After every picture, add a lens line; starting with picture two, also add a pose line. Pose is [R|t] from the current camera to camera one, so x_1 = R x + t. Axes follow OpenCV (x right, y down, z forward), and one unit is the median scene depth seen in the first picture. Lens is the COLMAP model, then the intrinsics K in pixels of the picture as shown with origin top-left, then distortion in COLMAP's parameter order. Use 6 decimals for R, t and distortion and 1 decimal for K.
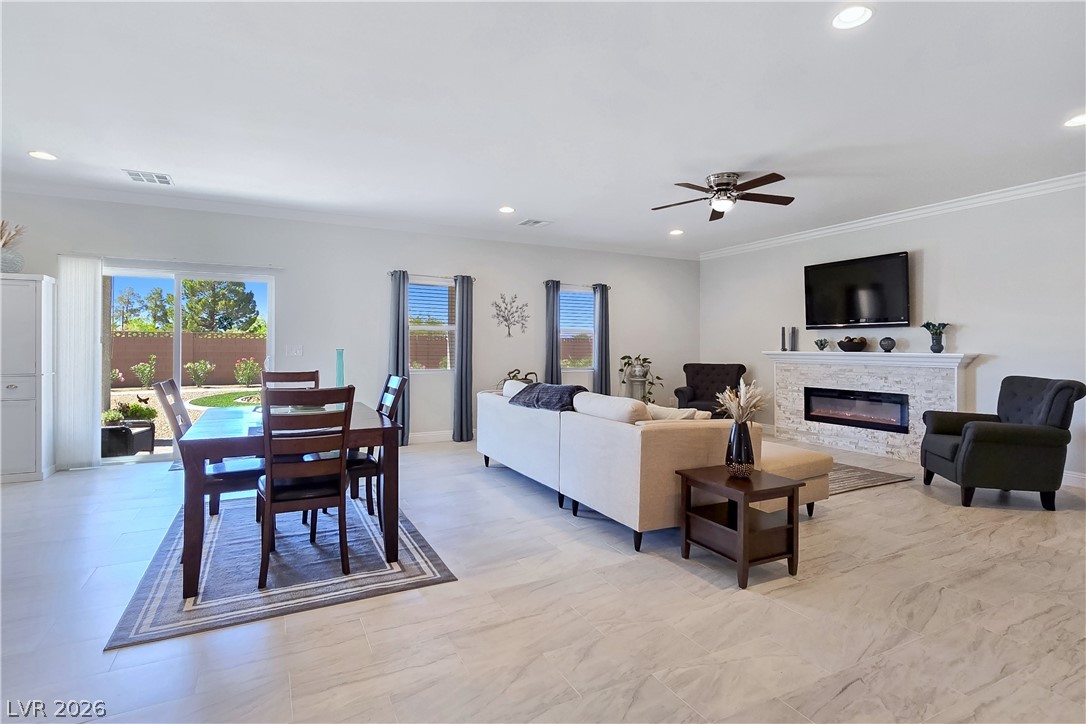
lens RADIAL K [[543.6, 0, 538.6], [0, 543.6, 337.0], [0, 0, 1]] dist [-0.004586, -0.001193]
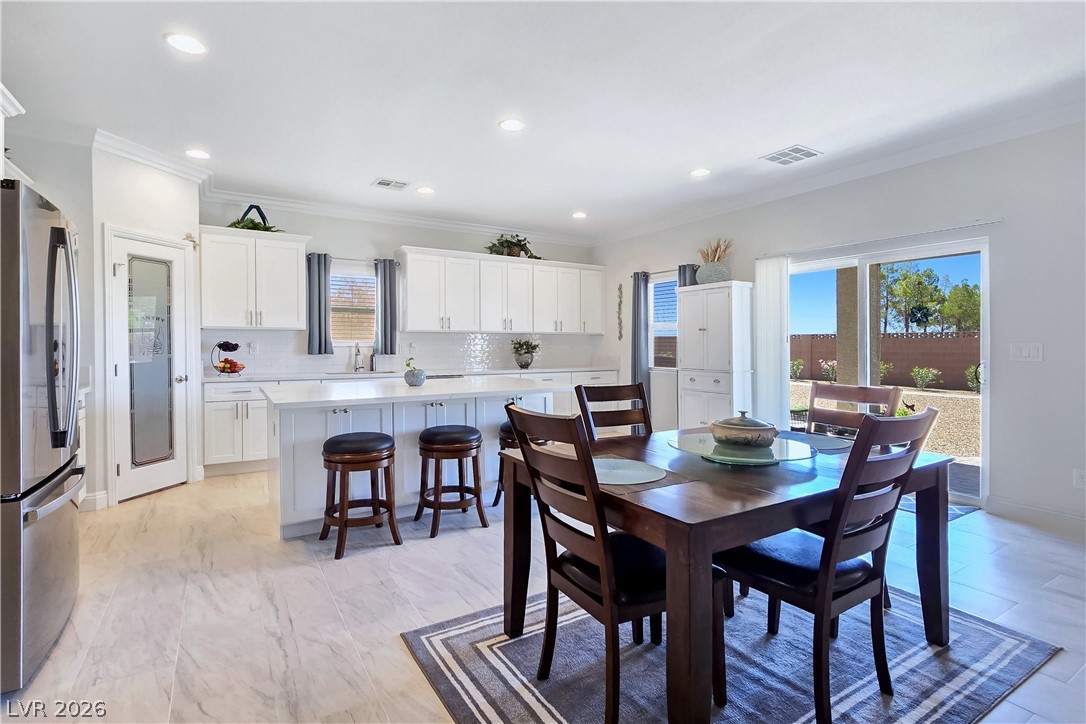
lens RADIAL K [[519.0, 0, 541.5], [0, 519.0, 361.0], [0, 0, 1]] dist [-0.002611, -0.001201]
pose [[0.080864, 0.027540, -0.996345, 0.076138], [0.017179, 0.999431, 0.029019, 0.007813], [0.996577, -0.019463, 0.080345, 0.400958]]
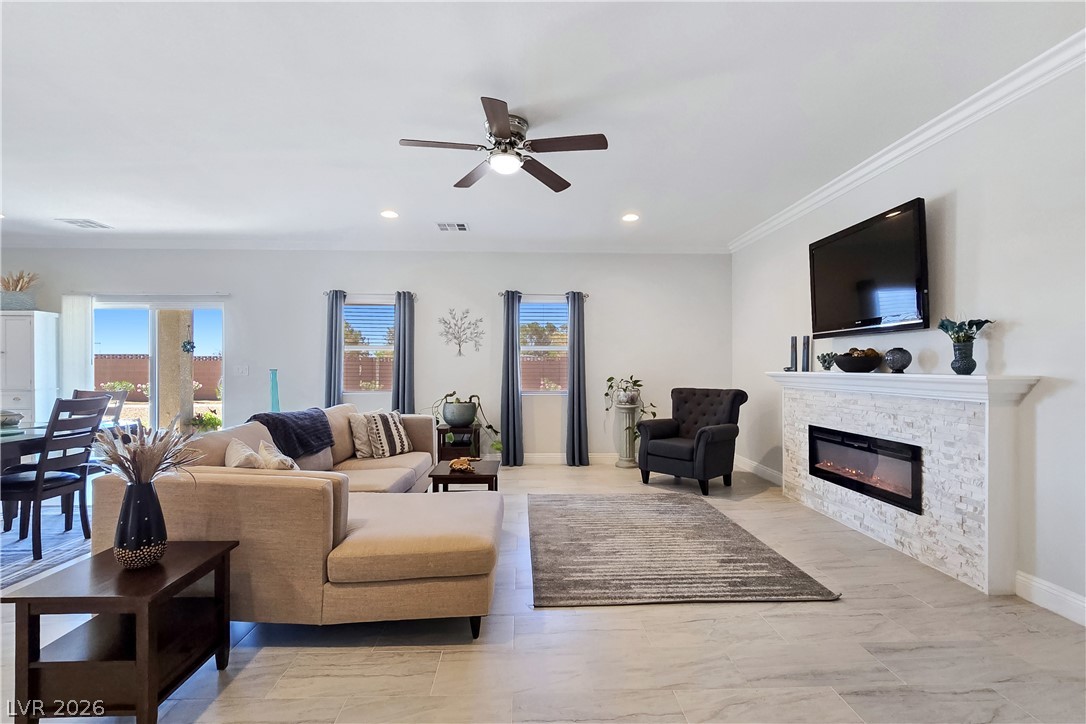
lens RADIAL K [[519.0, 0, 541.5], [0, 519.0, 361.0], [0, 0, 1]] dist [-0.002611, -0.001201]
pose [[0.906893, -0.008470, -0.421275, 0.503735], [0.010719, 0.999938, 0.002972, 0.008466], [0.421224, -0.007211, 0.906928, 0.306044]]
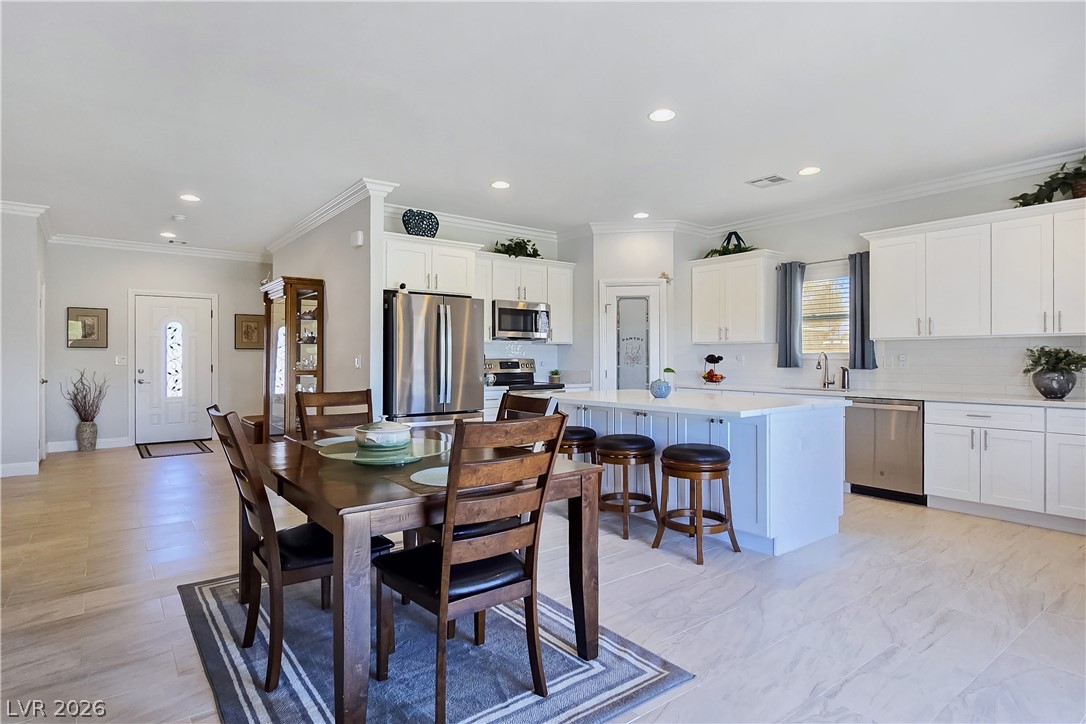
lens RADIAL K [[579.2, 0, 541.1], [0, 579.2, 360.0], [0, 0, 1]] dist [-0.004599, -0.000729]
pose [[-0.983873, -0.004085, -0.178822, -0.272824], [-0.001312, 0.999877, -0.015623, 0.018935], [0.178864, -0.015136, -0.983757, 0.960983]]
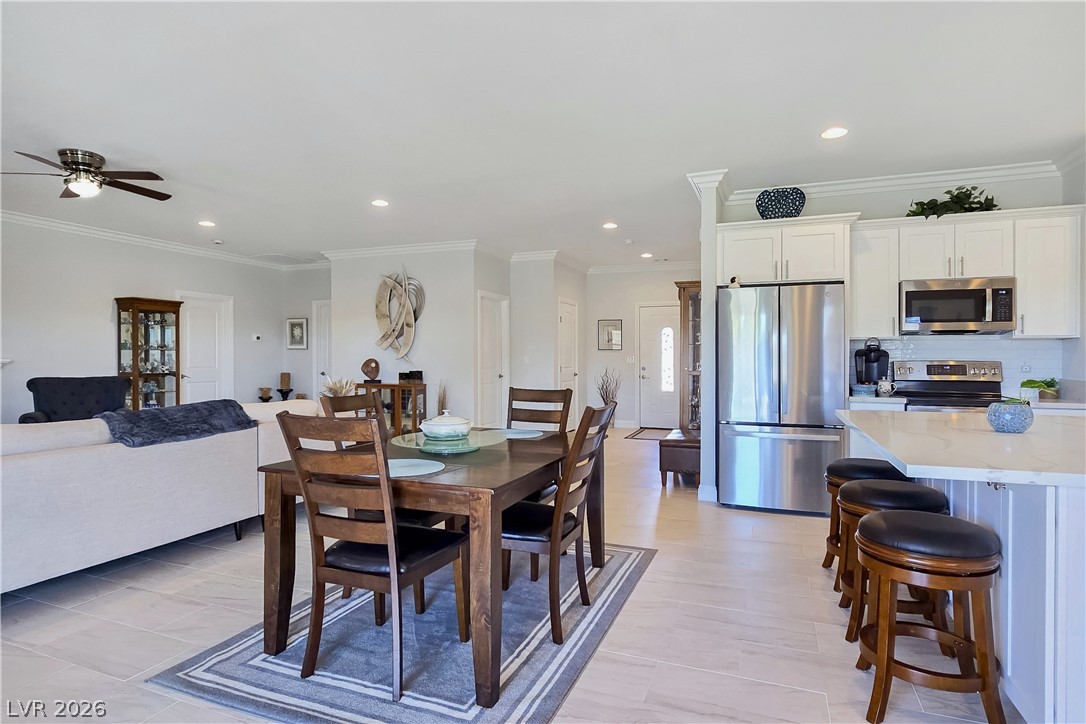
lens RADIAL K [[579.2, 0, 541.1], [0, 579.2, 360.0], [0, 0, 1]] dist [-0.004599, -0.000729]
pose [[-0.657047, -0.010949, 0.753770, -0.623600], [-0.020139, 0.999793, -0.003032, 0.011968], [-0.753581, -0.017173, -0.657131, 0.795411]]
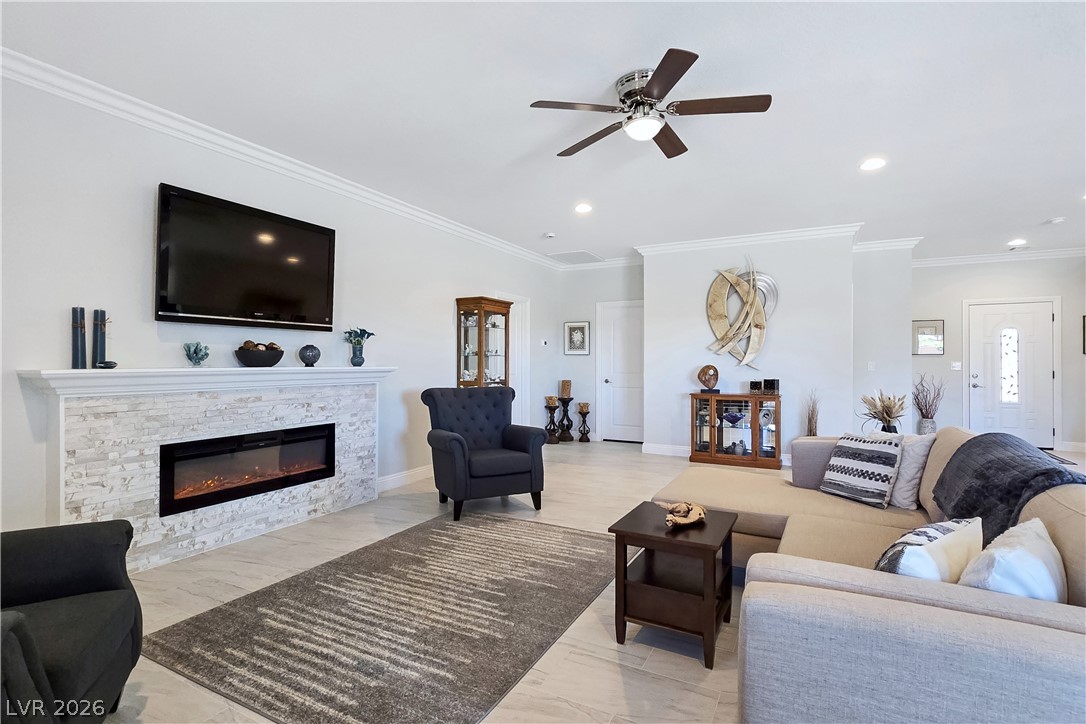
lens RADIAL K [[519.0, 0, 541.5], [0, 519.0, 361.0], [0, 0, 1]] dist [-0.002611, -0.001201]
pose [[-0.570280, -0.003858, 0.821441, -0.058799], [-0.019342, 0.999775, -0.008732, 0.019929], [-0.821223, -0.020868, -0.570226, 1.078675]]
